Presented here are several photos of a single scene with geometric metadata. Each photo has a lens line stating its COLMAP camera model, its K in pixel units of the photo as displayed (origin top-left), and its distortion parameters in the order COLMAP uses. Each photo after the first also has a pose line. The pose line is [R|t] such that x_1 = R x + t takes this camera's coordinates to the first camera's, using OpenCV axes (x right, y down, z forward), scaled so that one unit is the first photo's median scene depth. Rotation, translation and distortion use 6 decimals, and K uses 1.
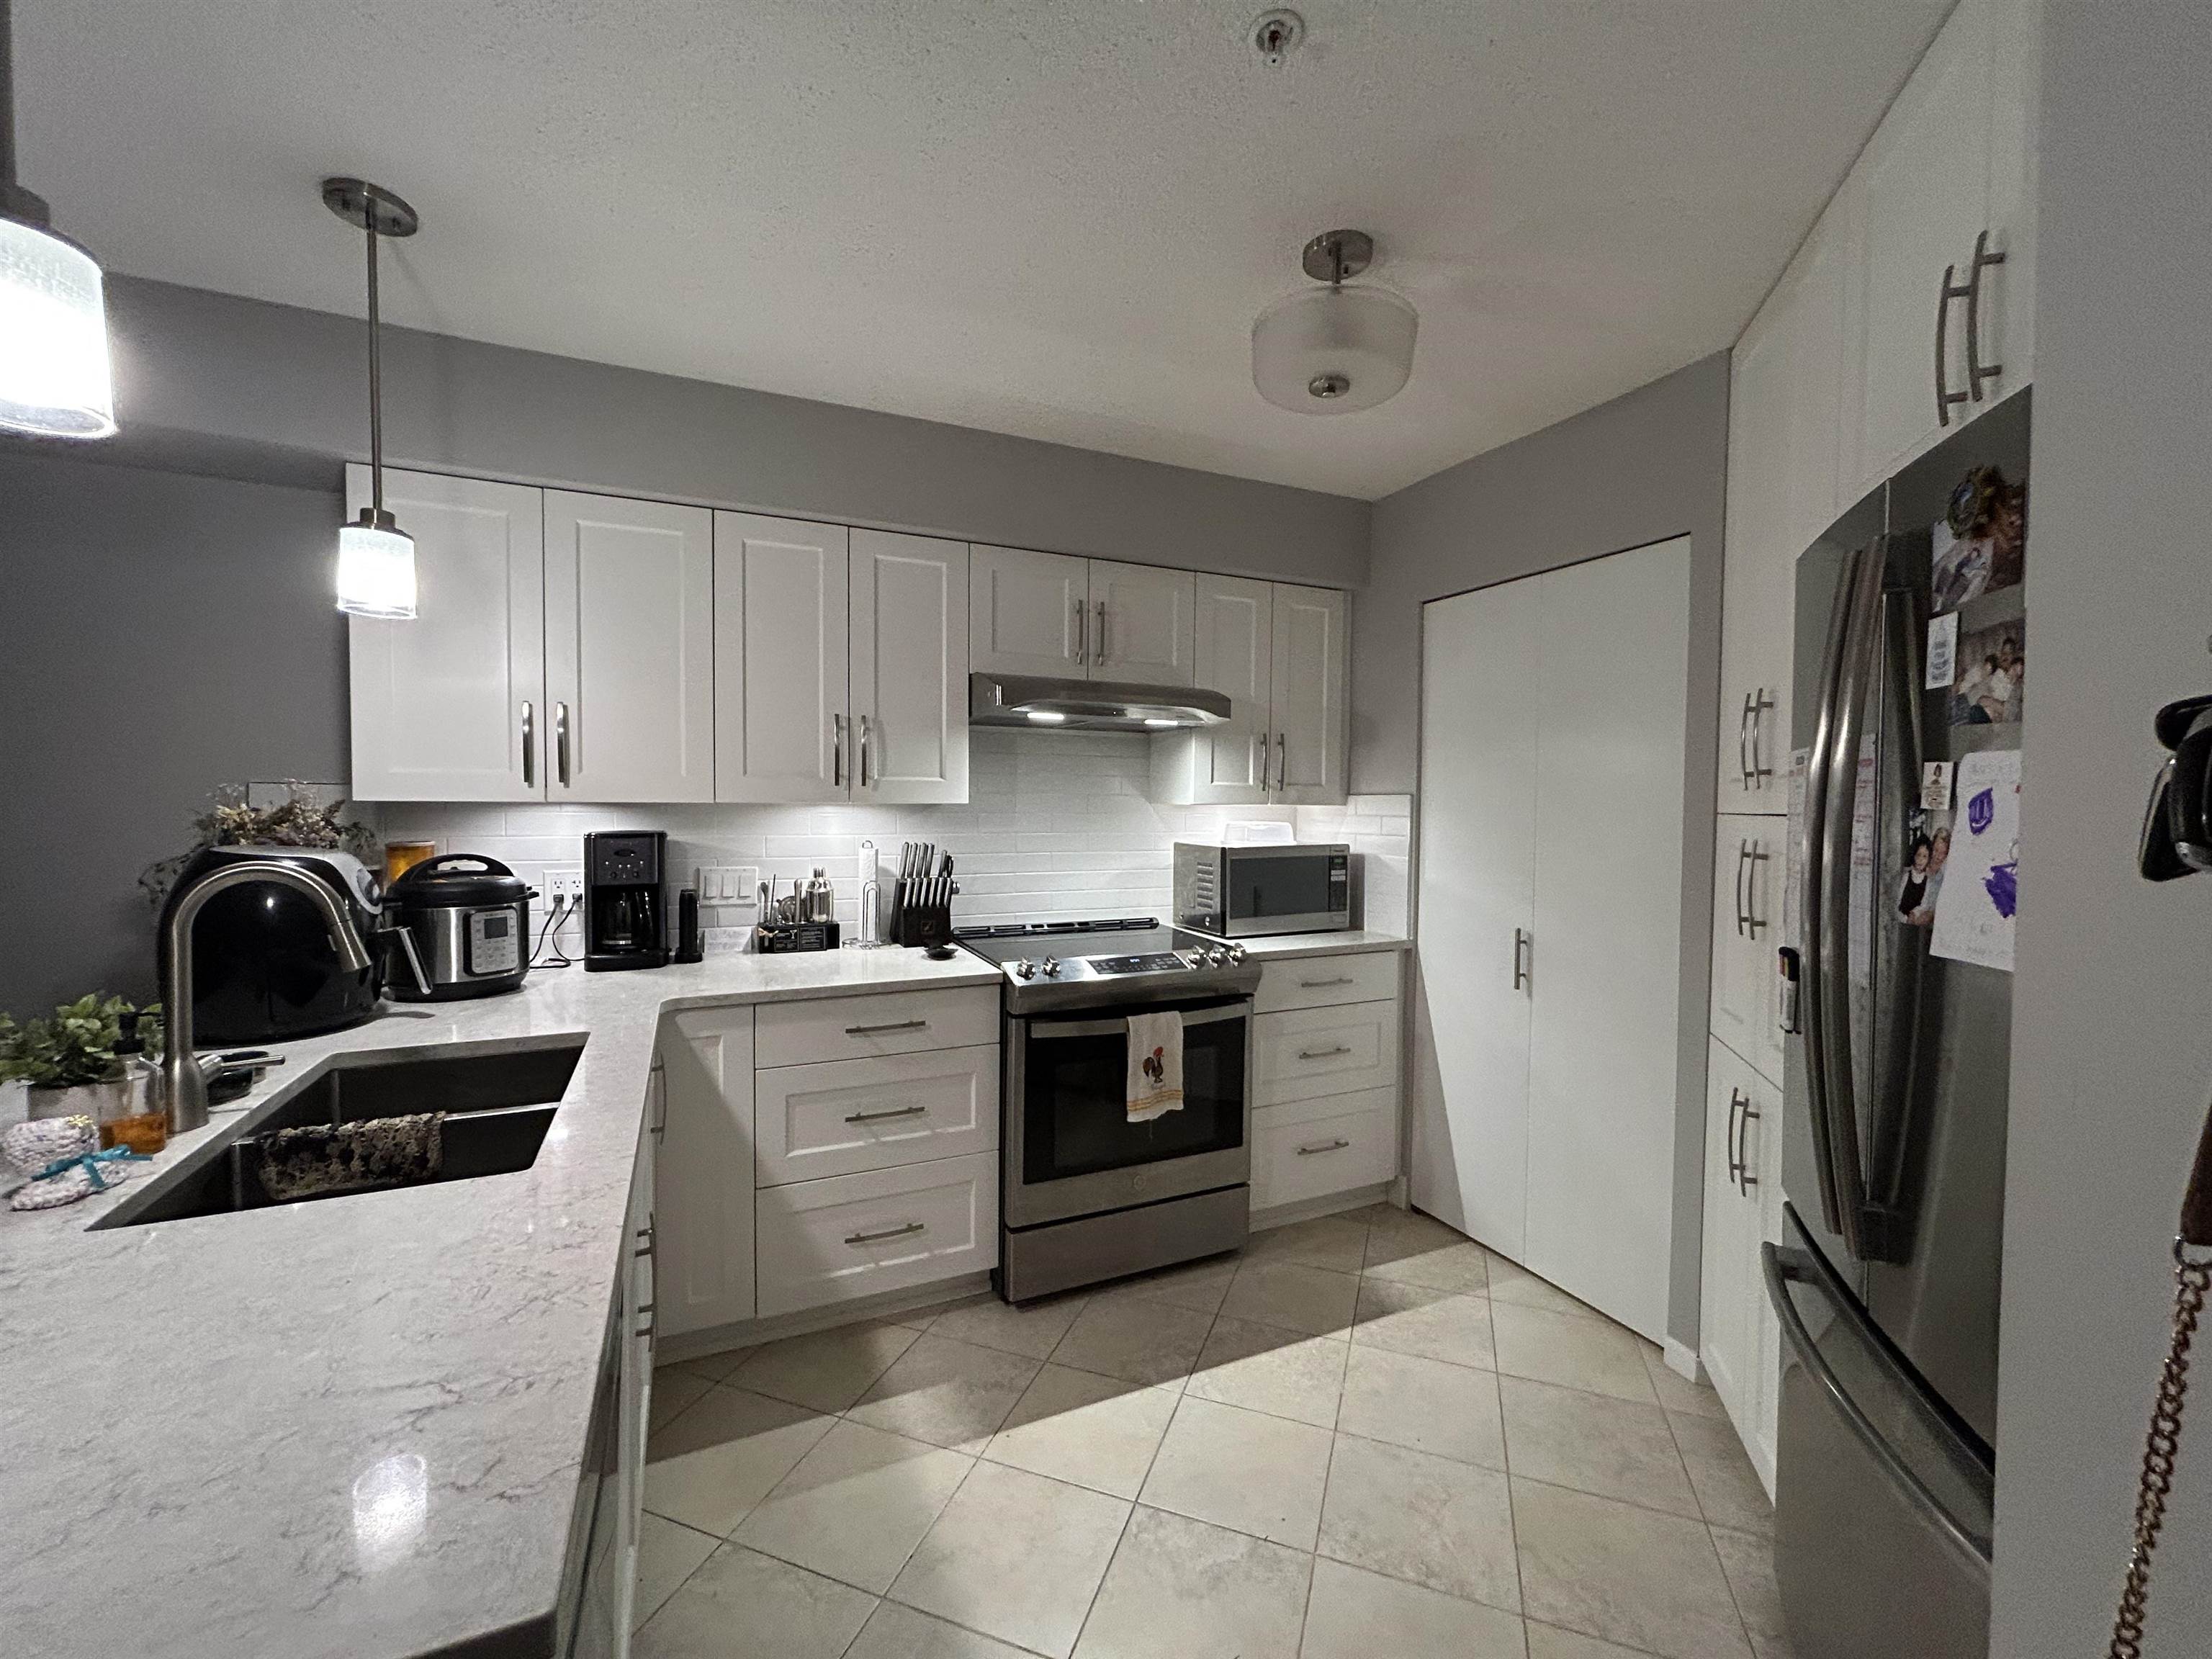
lens RADIAL K [[893.5, 0, 1106.0], [0, 893.5, 829.5], [0, 0, 1]] dist [-0.002610, 0.000445]
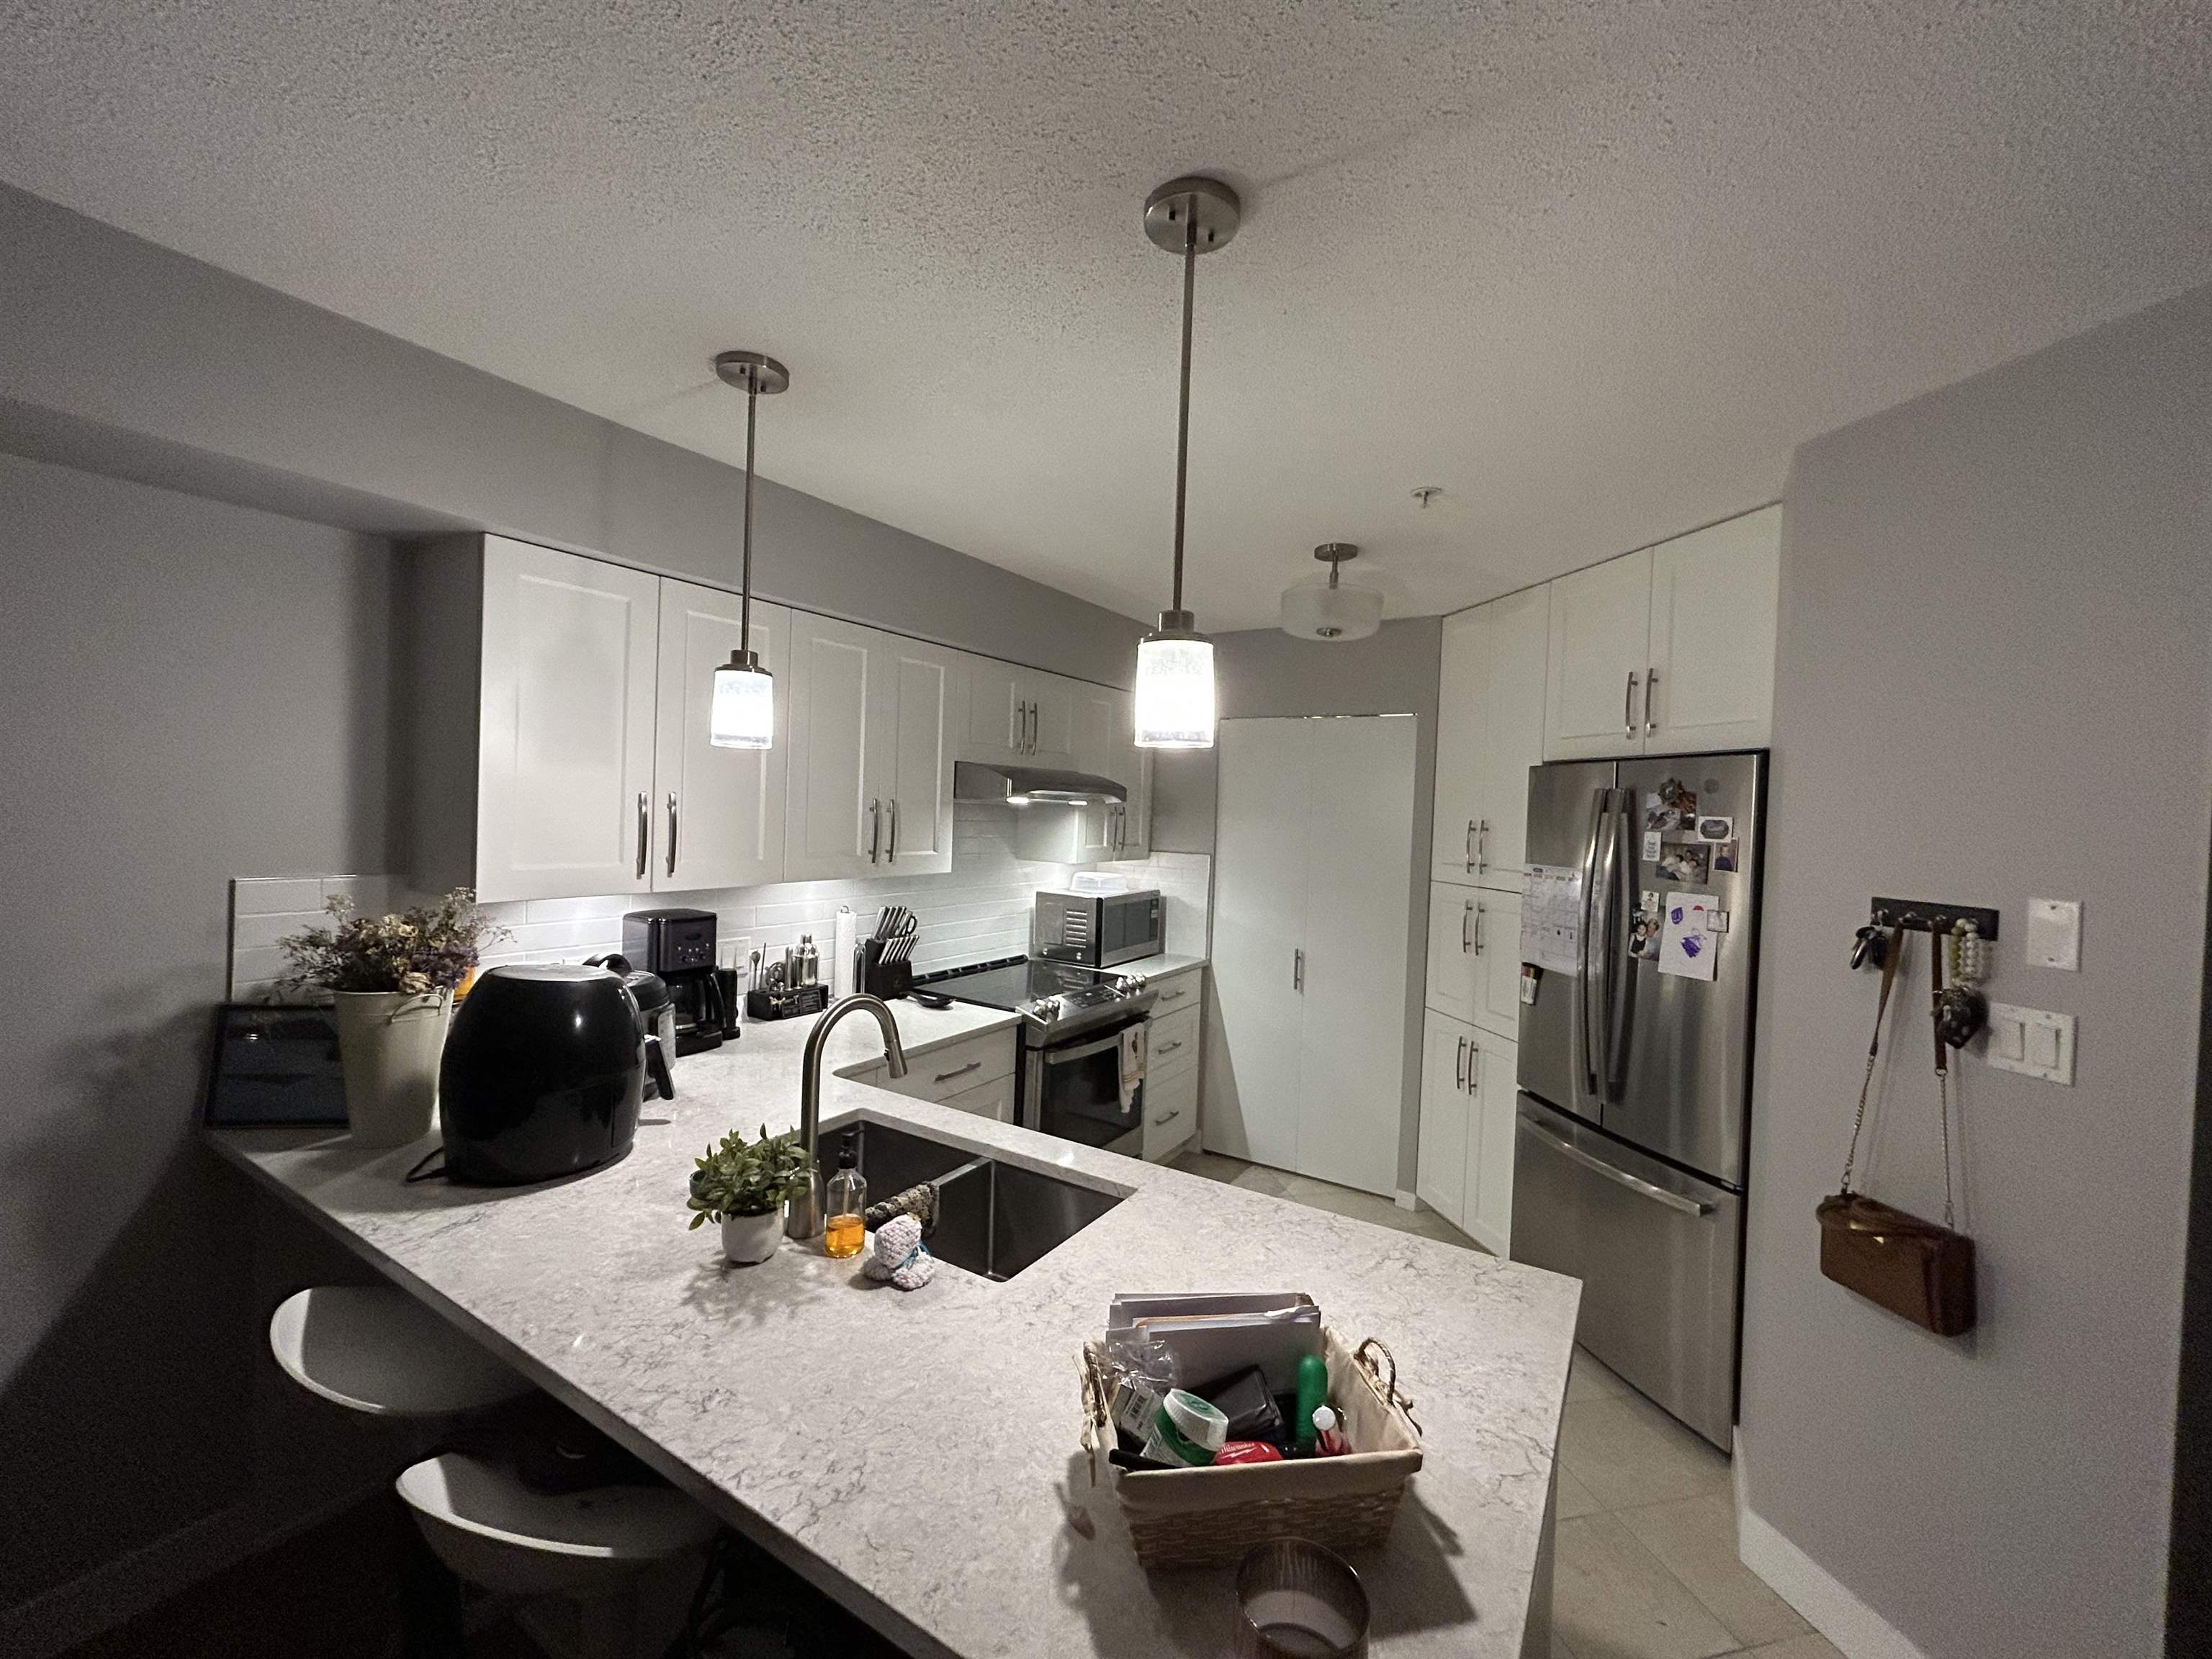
lens RADIAL K [[893.5, 0, 1106.0], [0, 893.5, 829.5], [0, 0, 1]] dist [-0.002610, 0.000445]
pose [[0.834743, 0.007271, 0.550591, -0.612775], [-0.009911, 0.999949, 0.001820, -0.087069], [-0.550550, -0.006976, 0.834773, -0.079414]]
